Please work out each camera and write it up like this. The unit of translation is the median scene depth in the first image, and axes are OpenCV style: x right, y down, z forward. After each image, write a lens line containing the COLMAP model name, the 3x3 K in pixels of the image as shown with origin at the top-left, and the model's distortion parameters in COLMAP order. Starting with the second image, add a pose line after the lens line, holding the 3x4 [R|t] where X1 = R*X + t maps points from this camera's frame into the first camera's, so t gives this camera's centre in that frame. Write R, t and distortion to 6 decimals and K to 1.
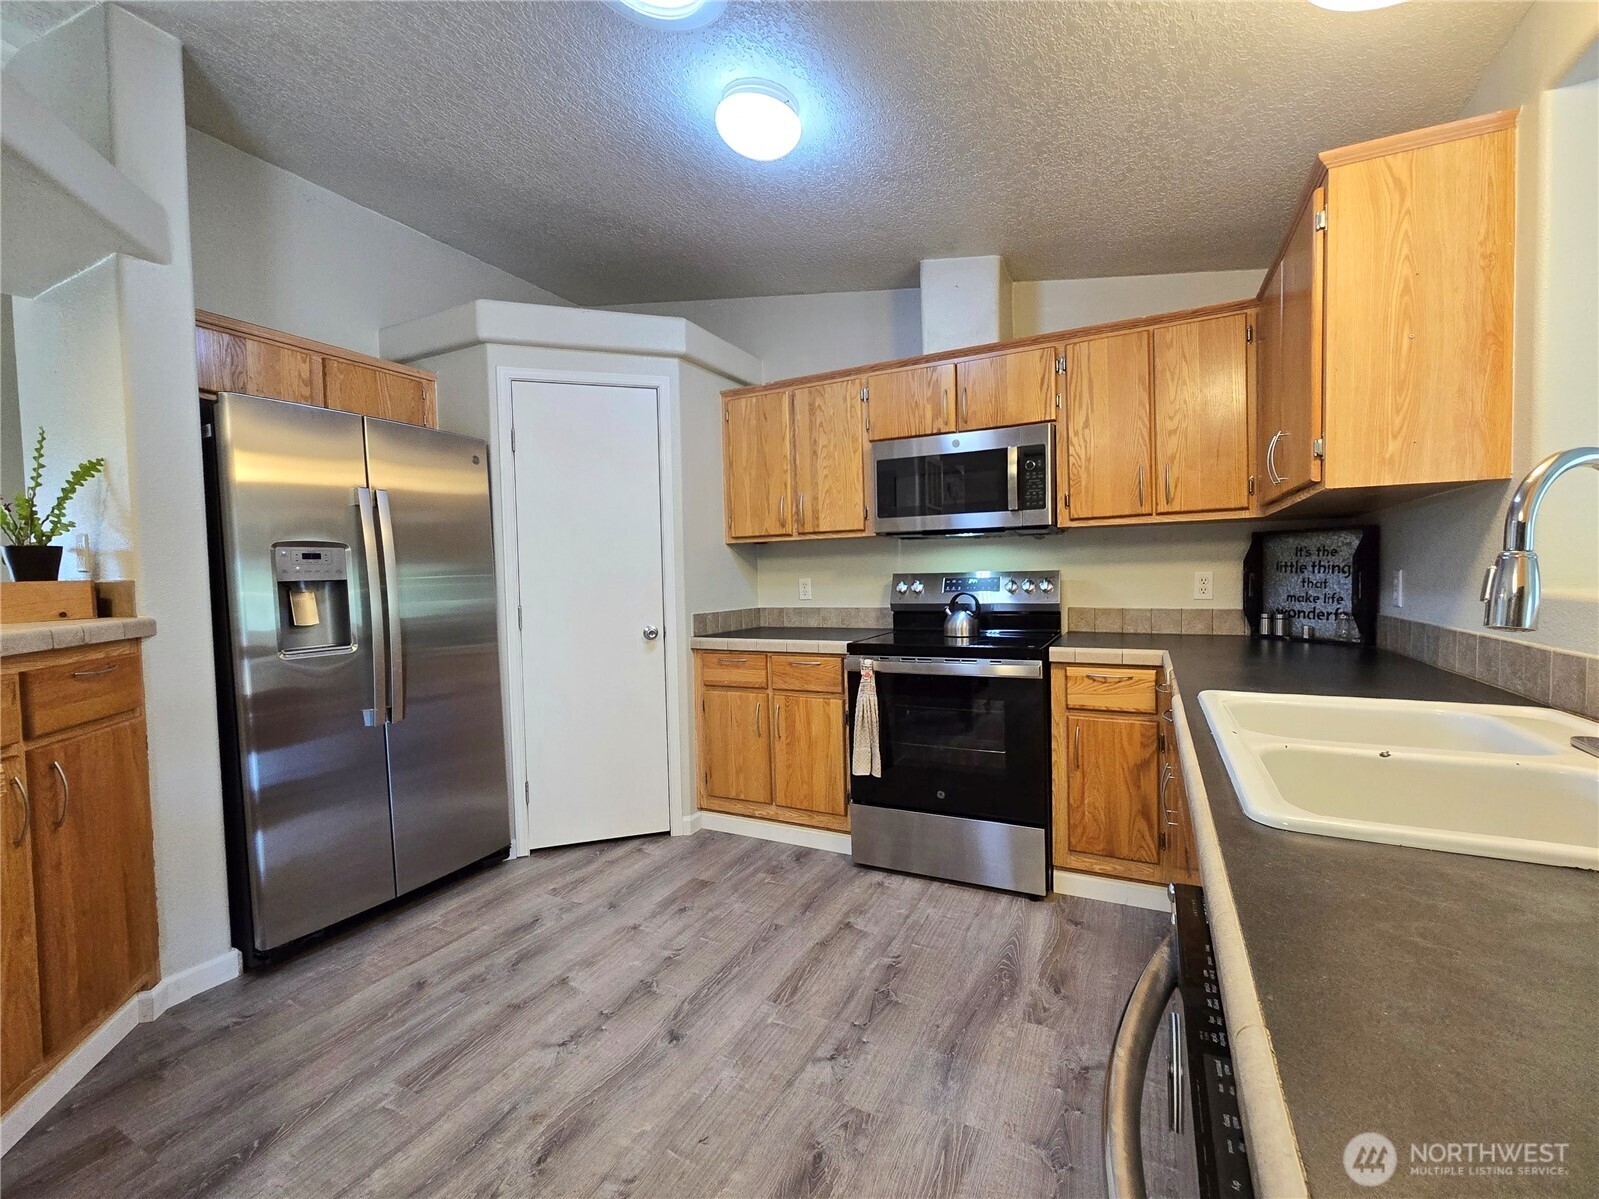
lens RADIAL K [[671.6, 0, 804.3], [0, 671.6, 599.3], [0, 0, 1]] dist [-0.009876, 0.005251]
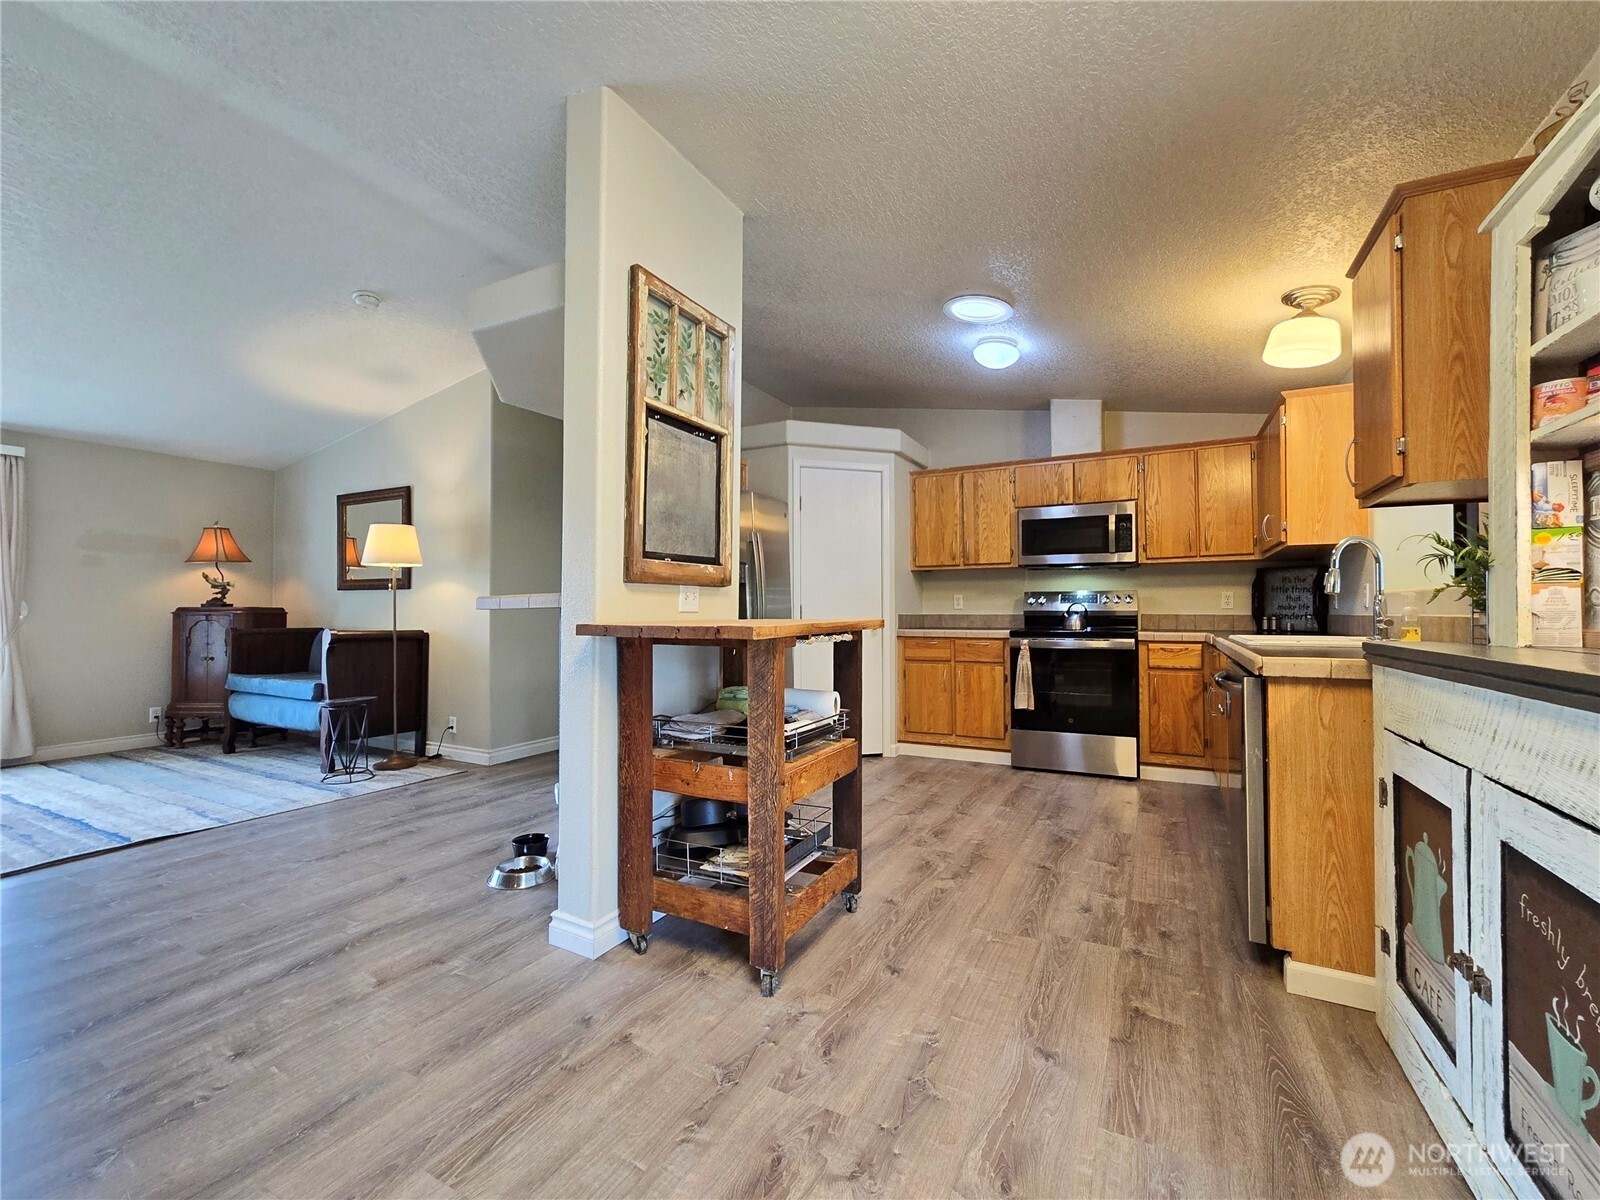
lens RADIAL K [[672.0, 0, 804.8], [0, 672.0, 599.8], [0, 0, 1]] dist [-0.009876, 0.005251]
pose [[0.999597, 0.020629, -0.019525, -0.420509], [-0.021652, 0.998322, -0.053712, 0.091555], [0.018385, 0.054114, 0.998366, -0.678790]]
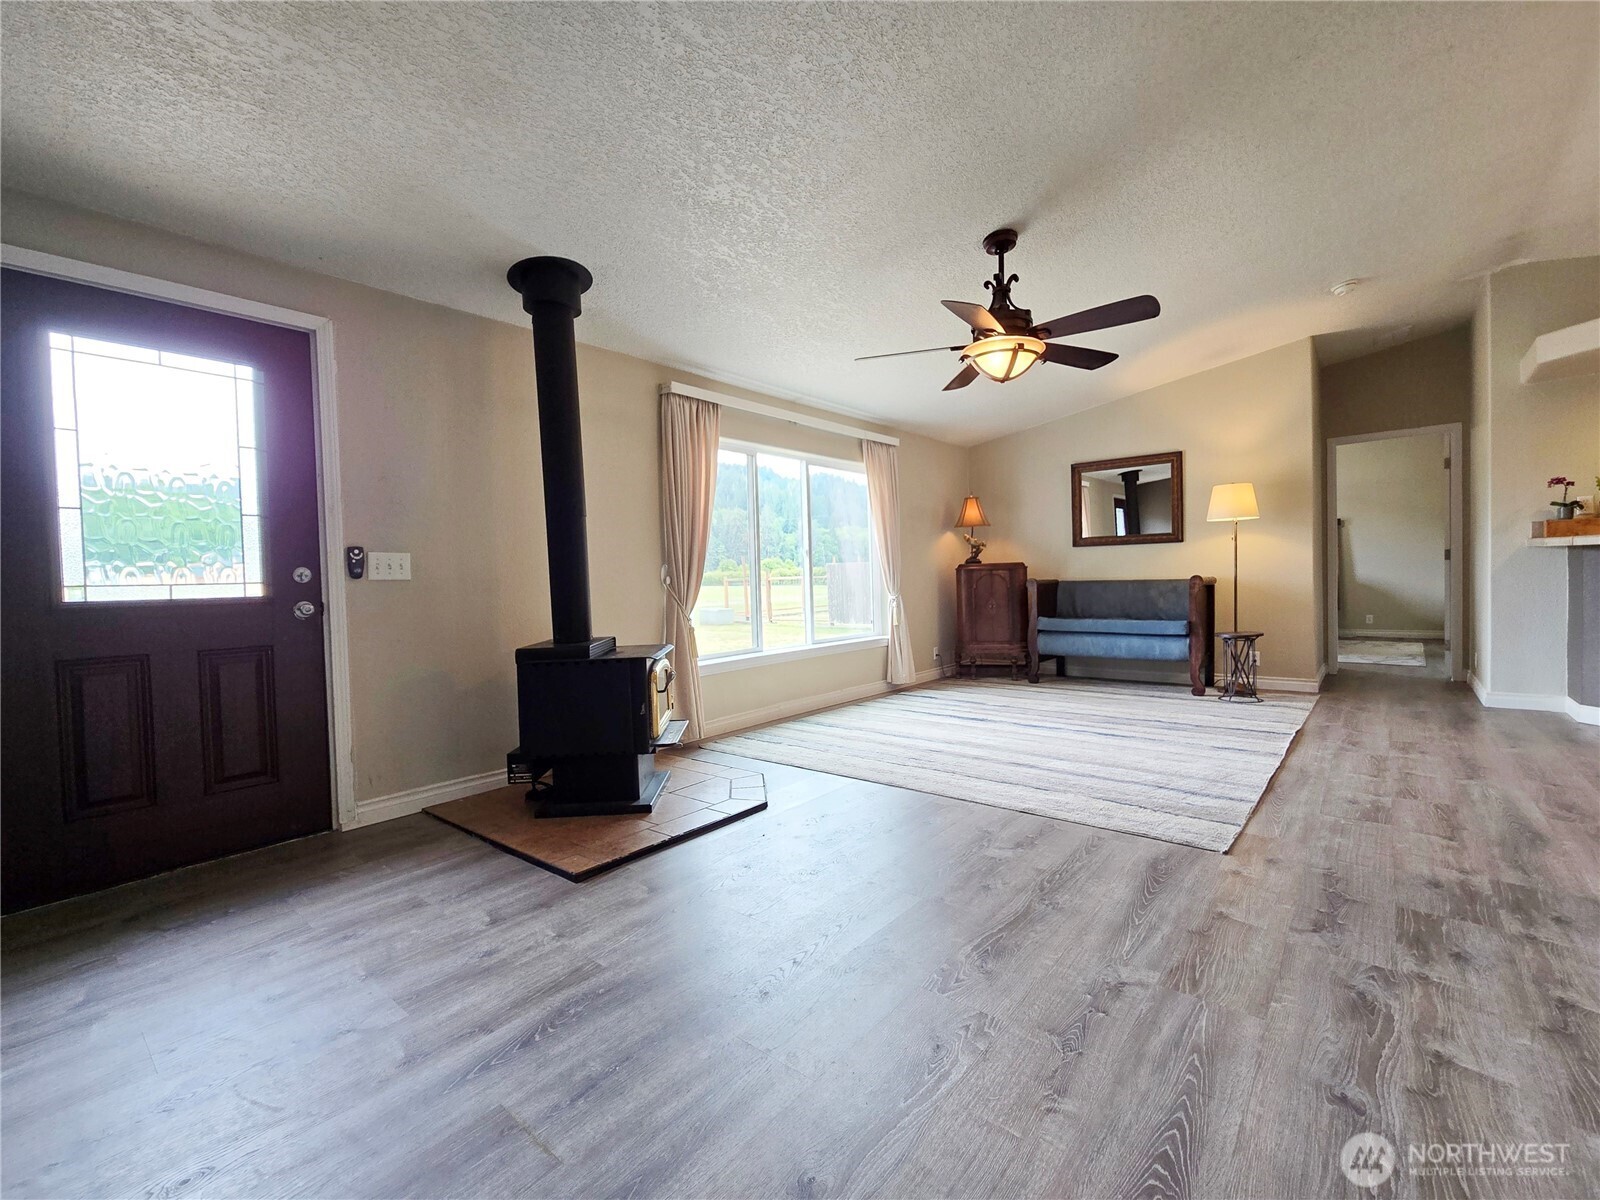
lens RADIAL K [[697.0, 0, 800.0], [0, 697.0, 600.0], [0, 0, 1]] dist [-0.000379, 0.000306]
pose [[0.973952, 0.001288, -0.226751, -2.259737], [-0.002109, 0.999992, -0.003379, 0.181102], [0.226745, 0.003769, 0.973947, -1.277413]]
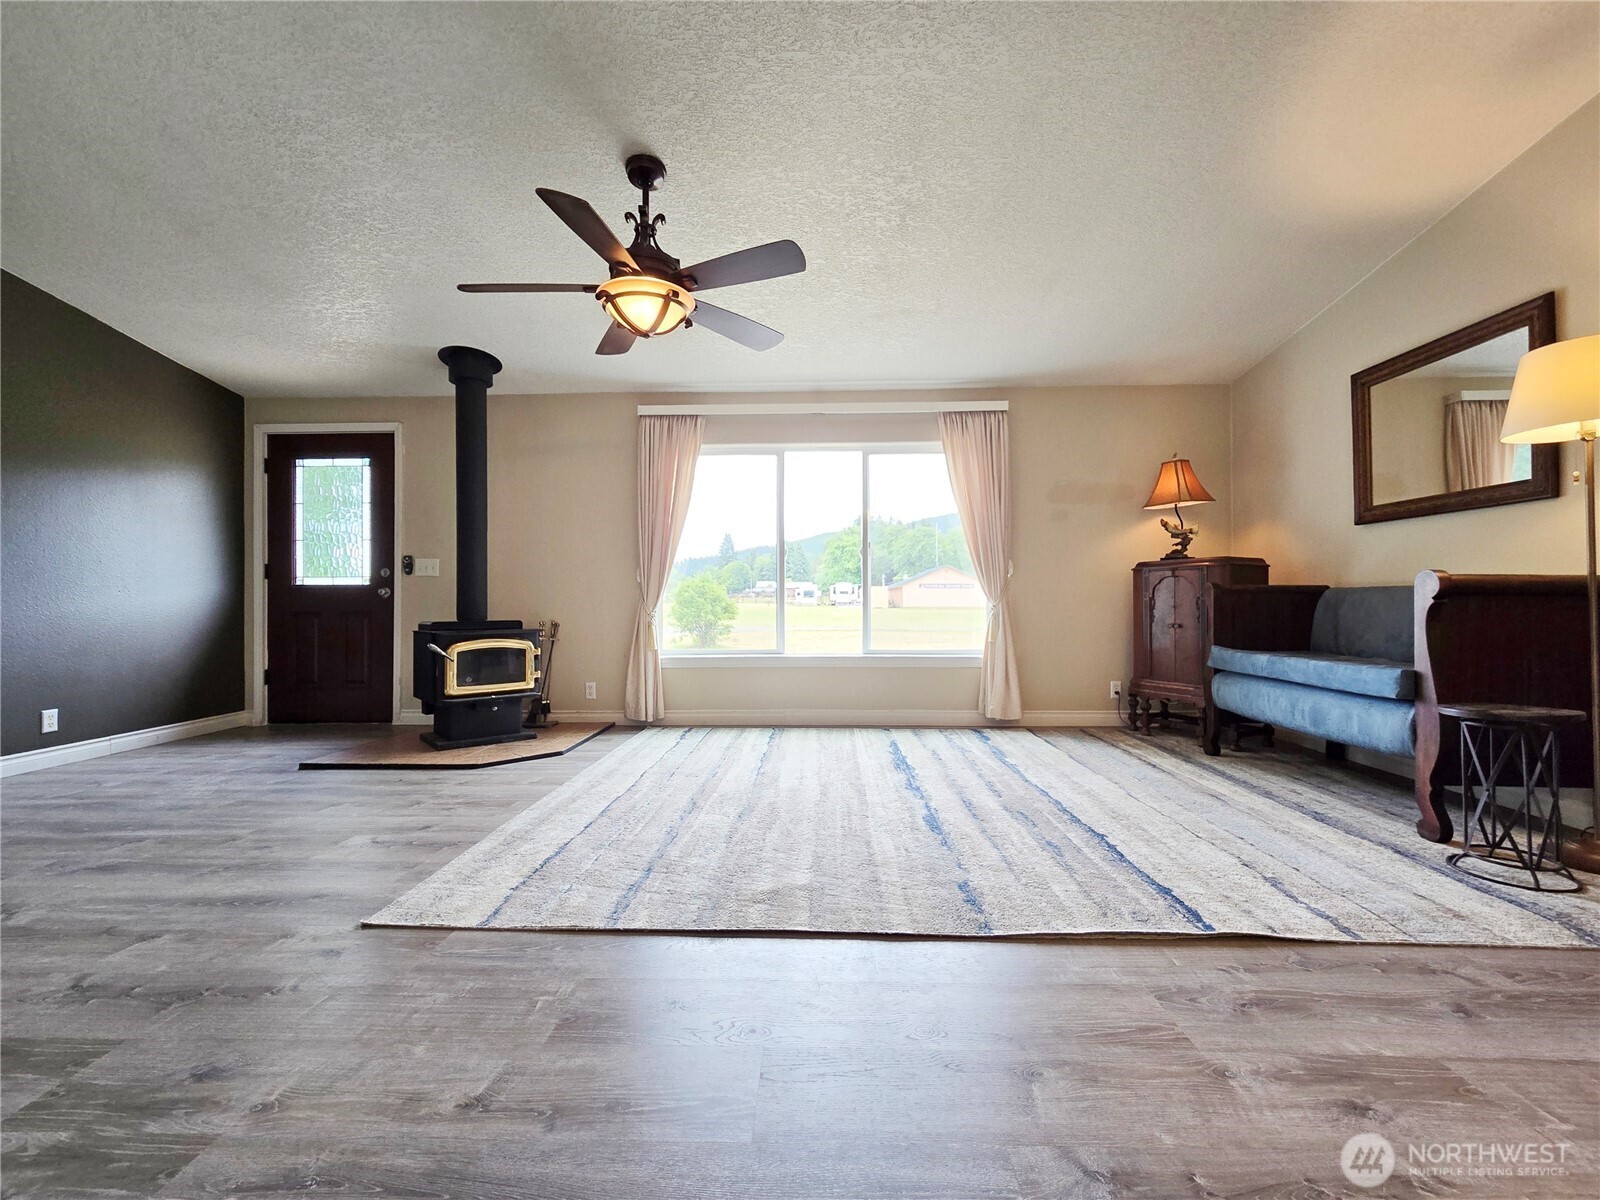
lens RADIAL K [[672.0, 0, 804.8], [0, 672.0, 599.8], [0, 0, 1]] dist [-0.009876, 0.005251]
pose [[0.425048, 0.015411, -0.905040, -1.162127], [-0.040125, 0.999193, -0.001831, 0.172070], [0.904281, 0.037093, 0.425323, -0.173304]]
